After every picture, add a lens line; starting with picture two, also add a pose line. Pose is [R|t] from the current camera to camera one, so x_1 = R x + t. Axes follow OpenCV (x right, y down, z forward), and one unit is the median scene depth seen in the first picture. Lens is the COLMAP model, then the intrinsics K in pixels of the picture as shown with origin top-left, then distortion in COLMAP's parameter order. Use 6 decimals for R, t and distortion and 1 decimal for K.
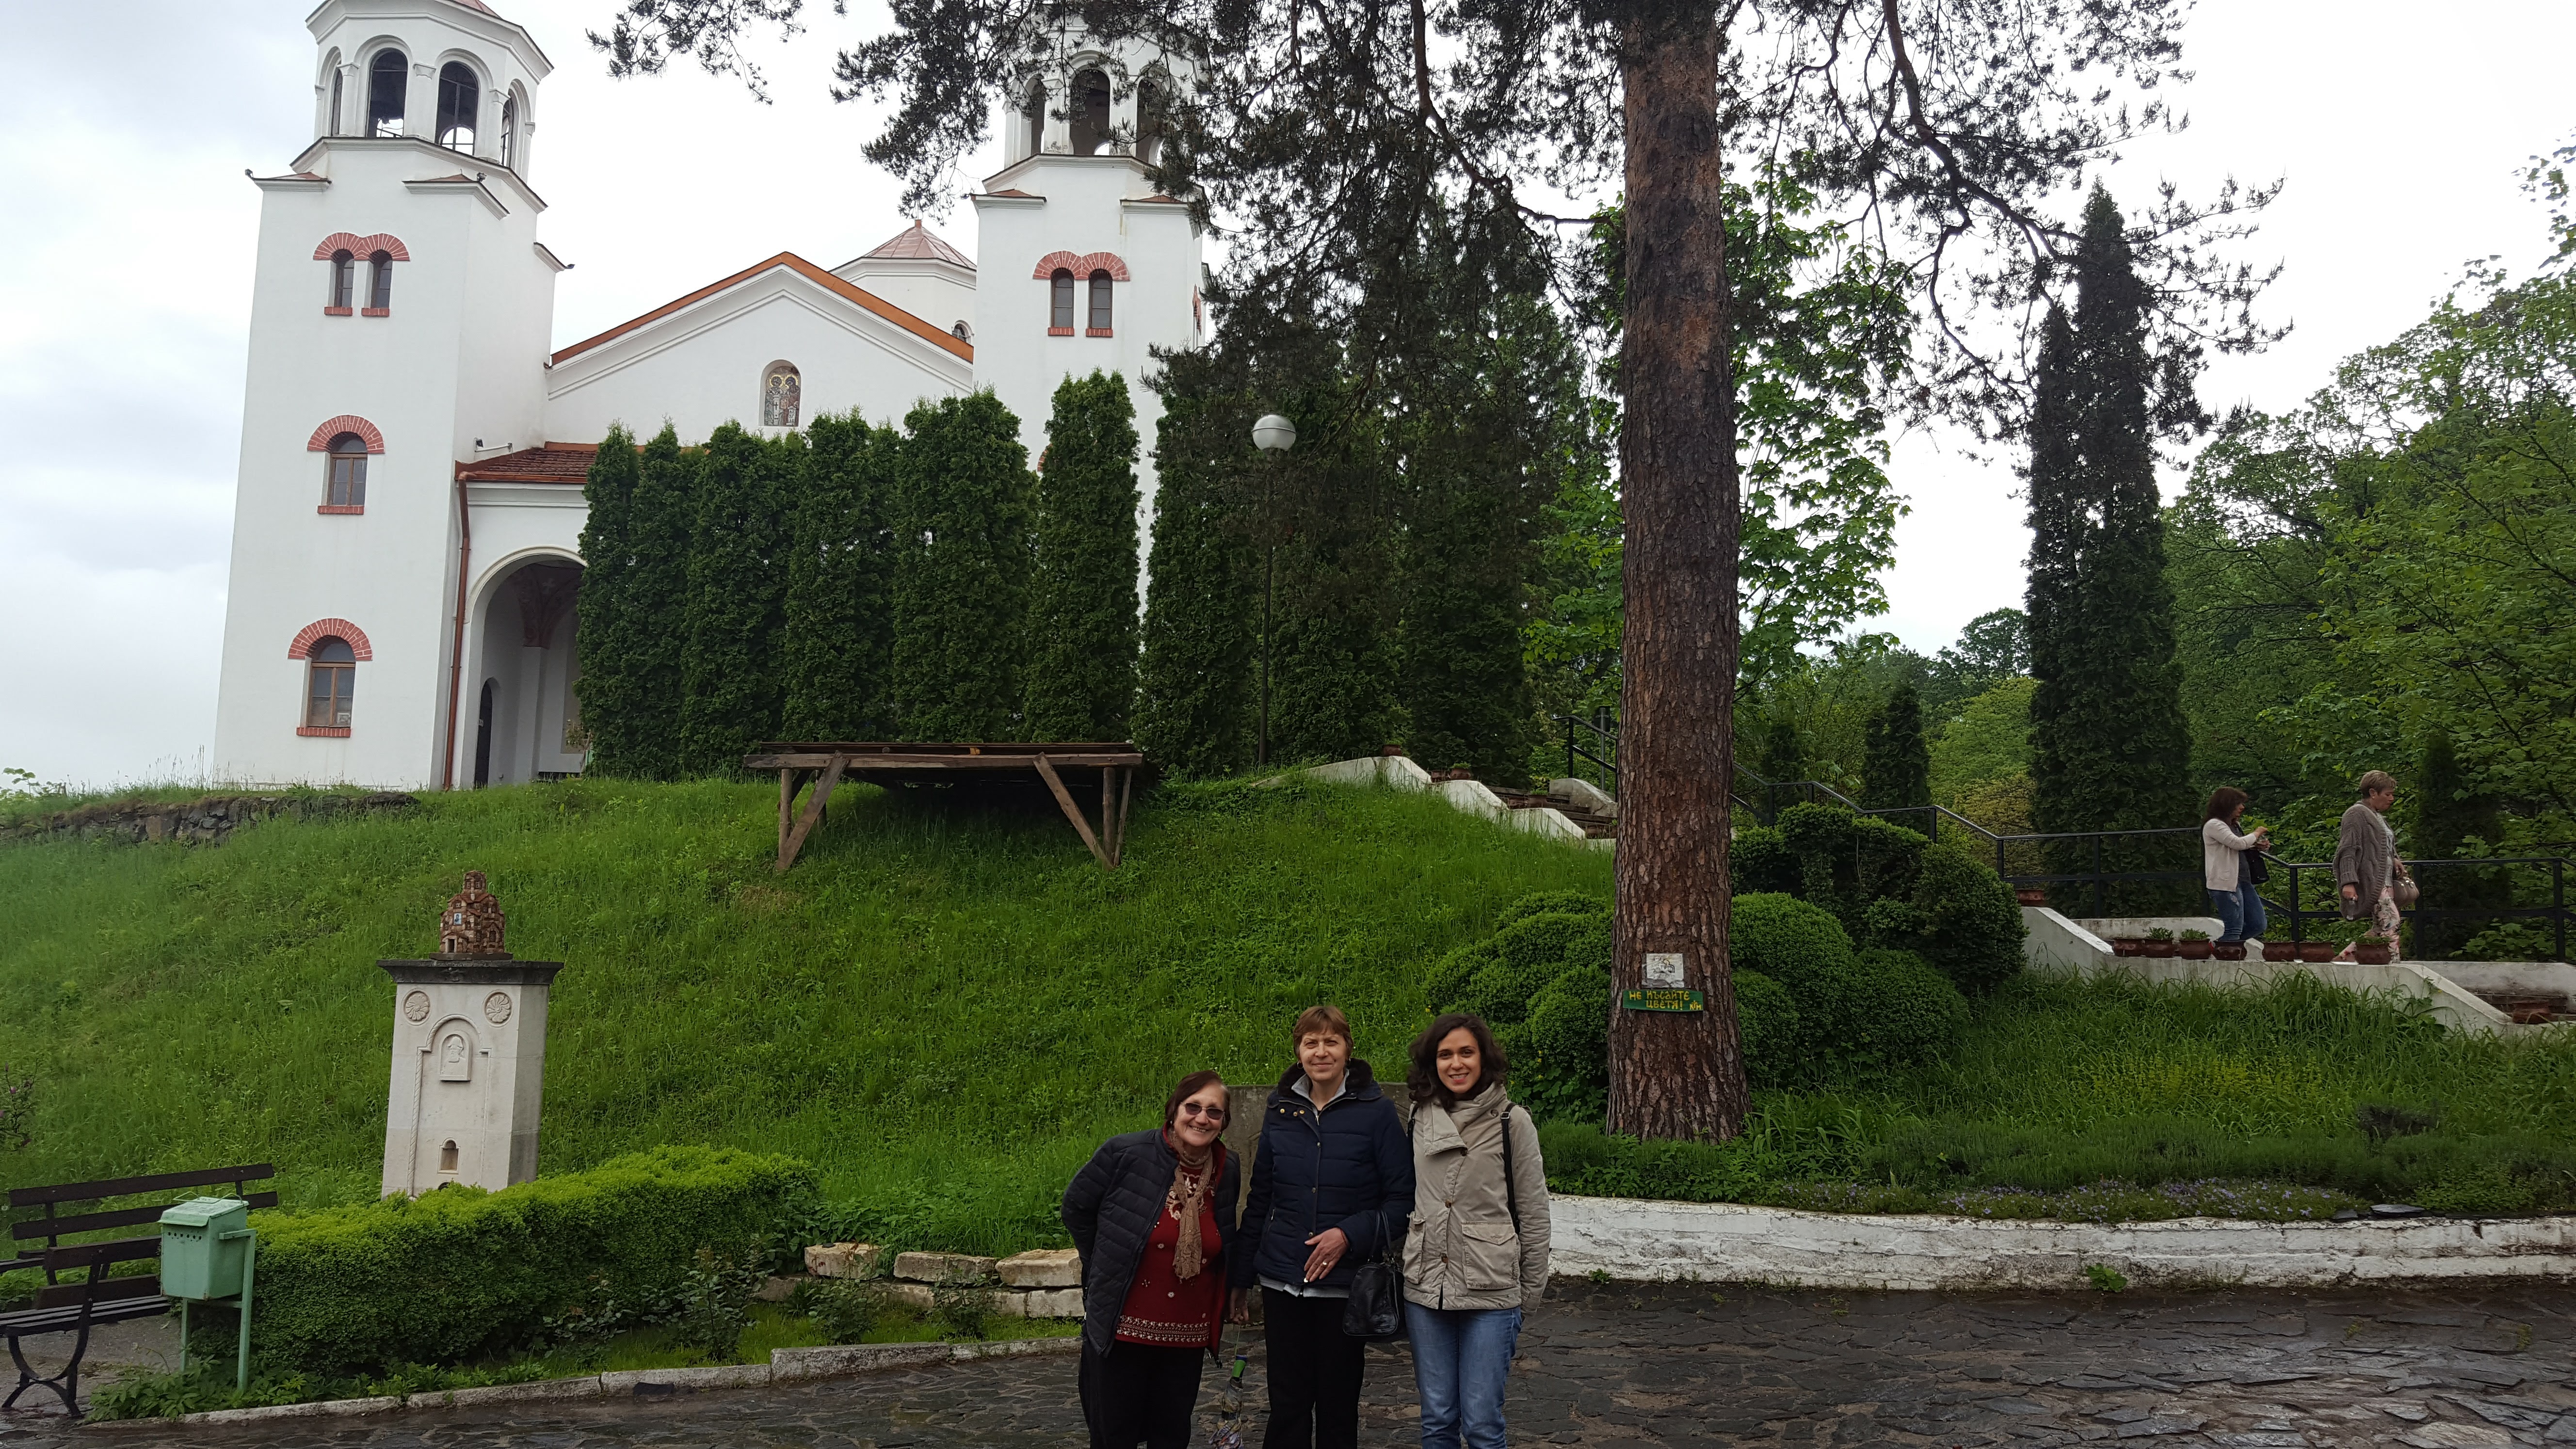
lens RADIAL K [[2135.7, 0, 1288.0], [0, 2135.7, 724.5], [0, 0, 1]] dist [0.296488, -0.666591]
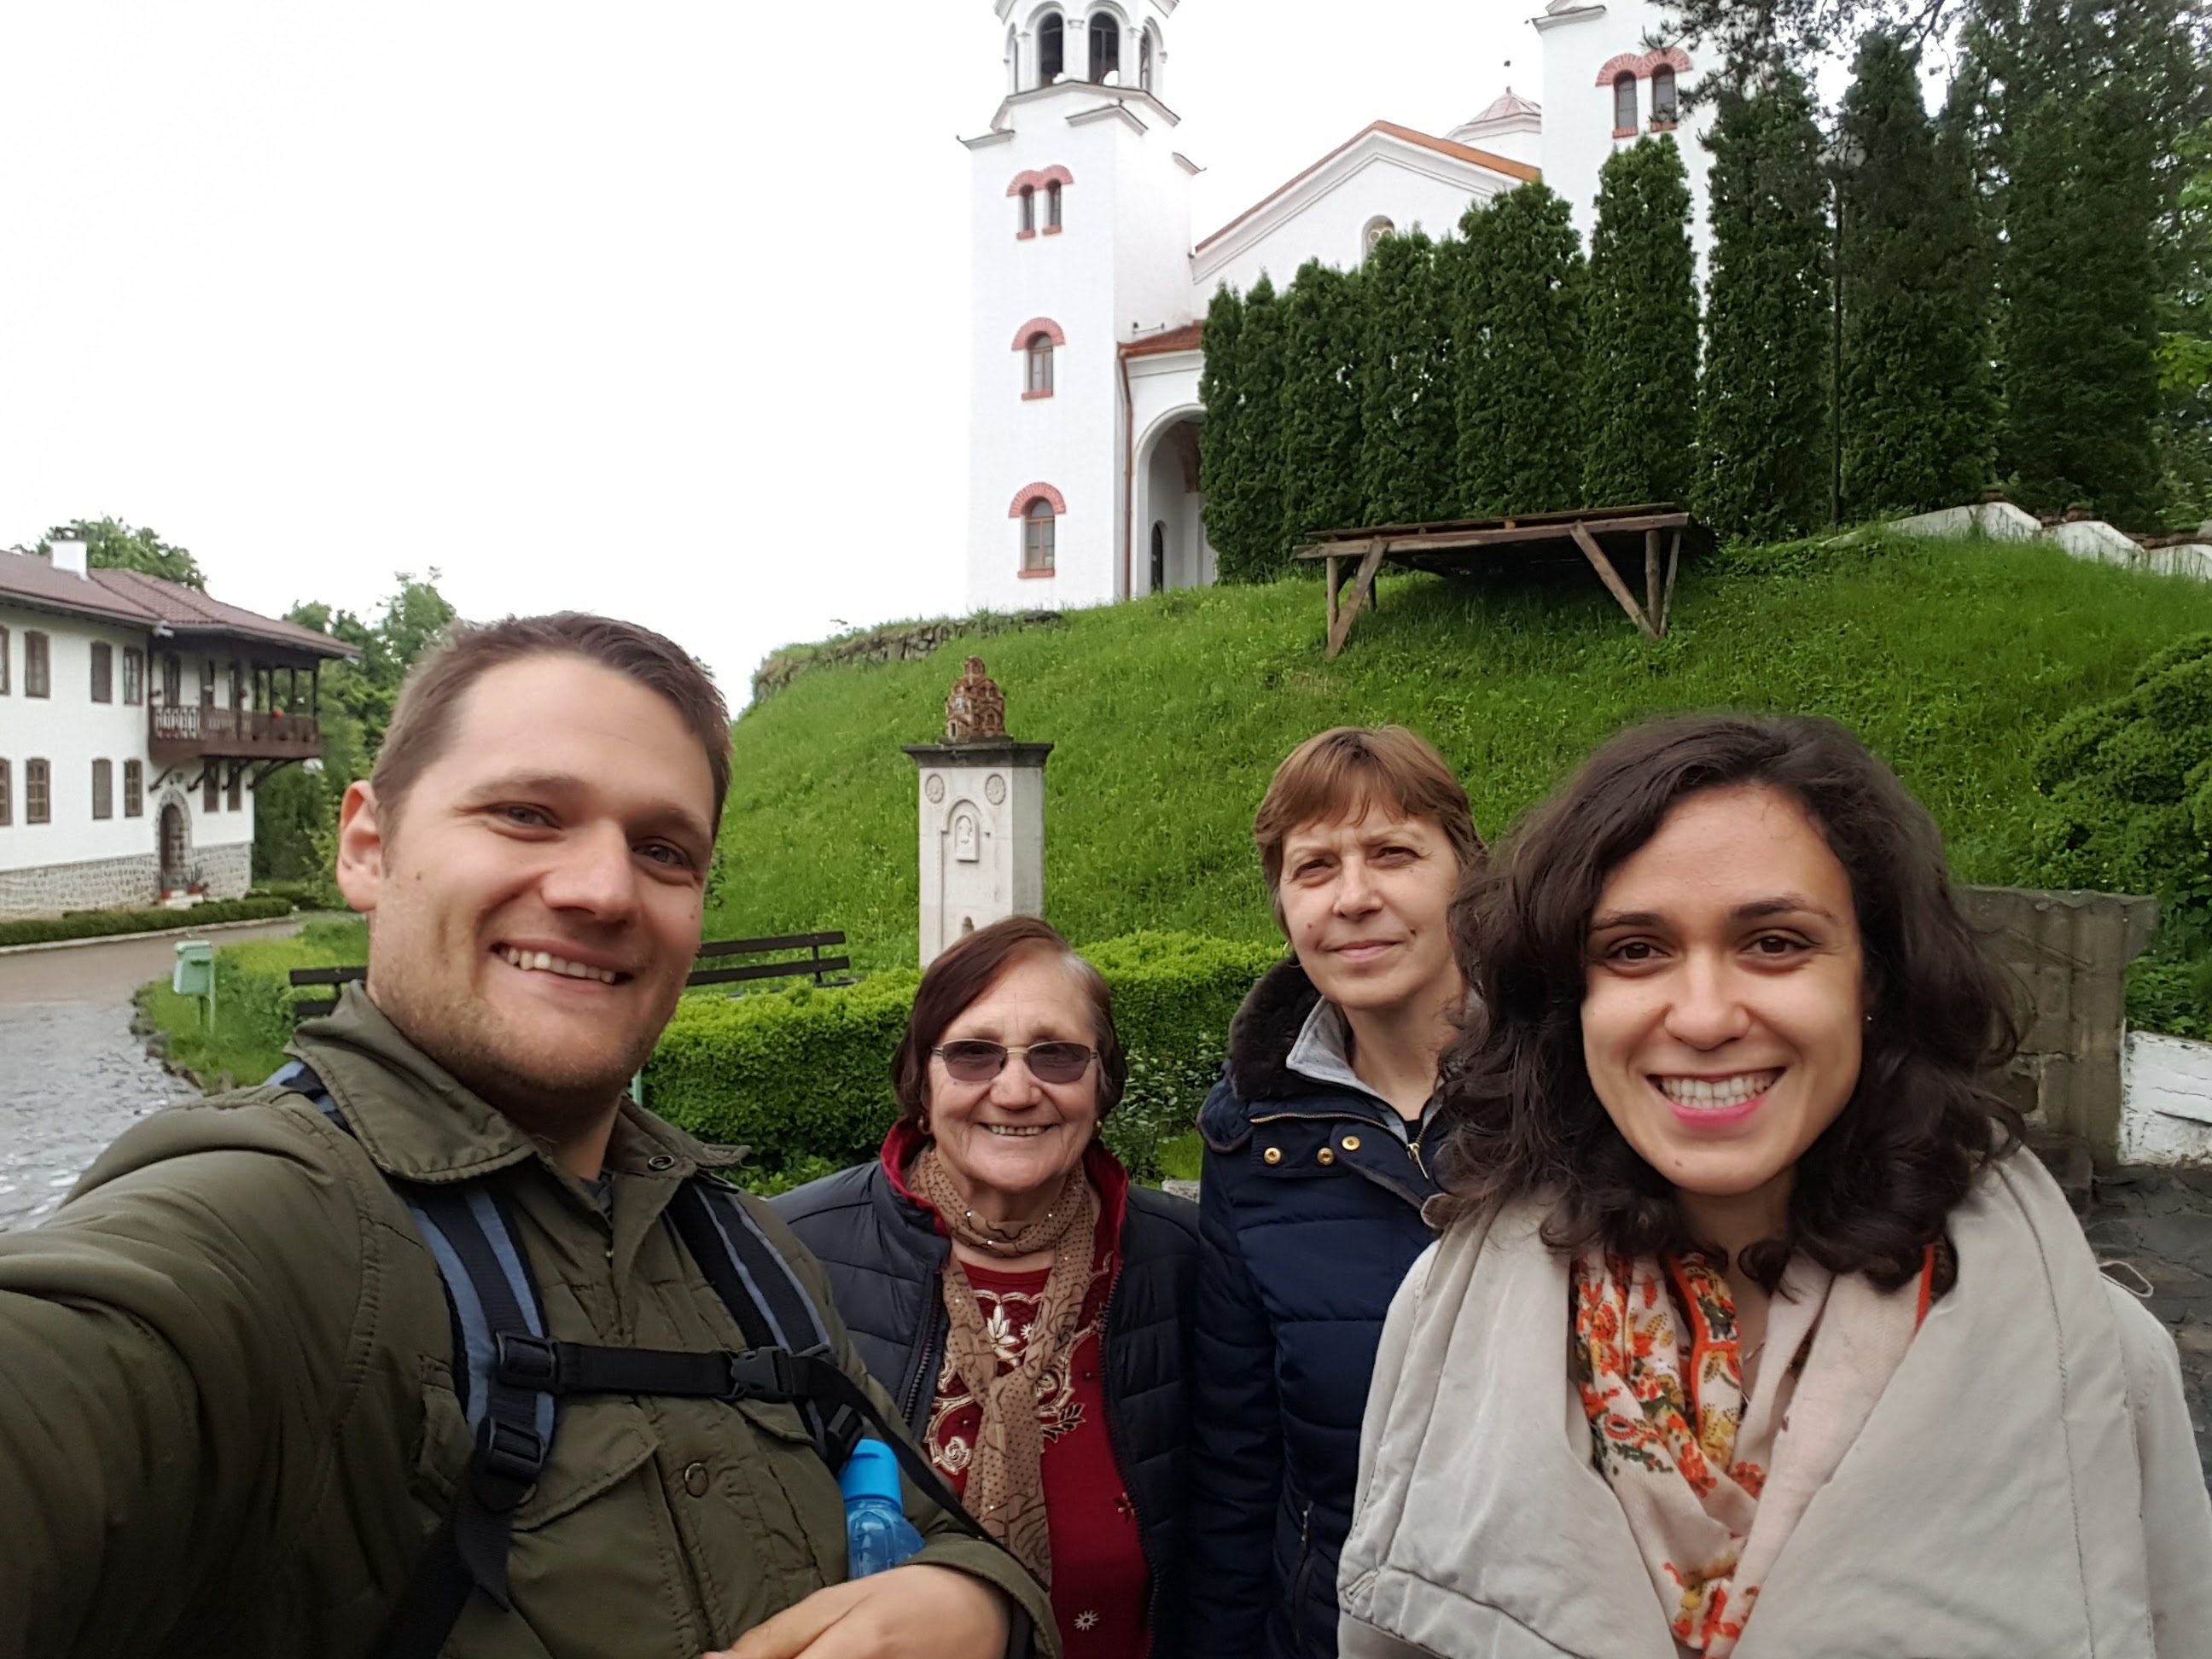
lens RADIAL K [[1542.5, 0, 1105.6], [0, 1542.5, 860.2], [0, 0, 1]] dist [-0.148444, 0.086437]
pose [[0.880603, 0.008571, -0.473777, 0.014774], [0.073846, 0.985138, 0.155078, 0.036104], [0.468065, -0.171549, 0.866883, 0.265560]]
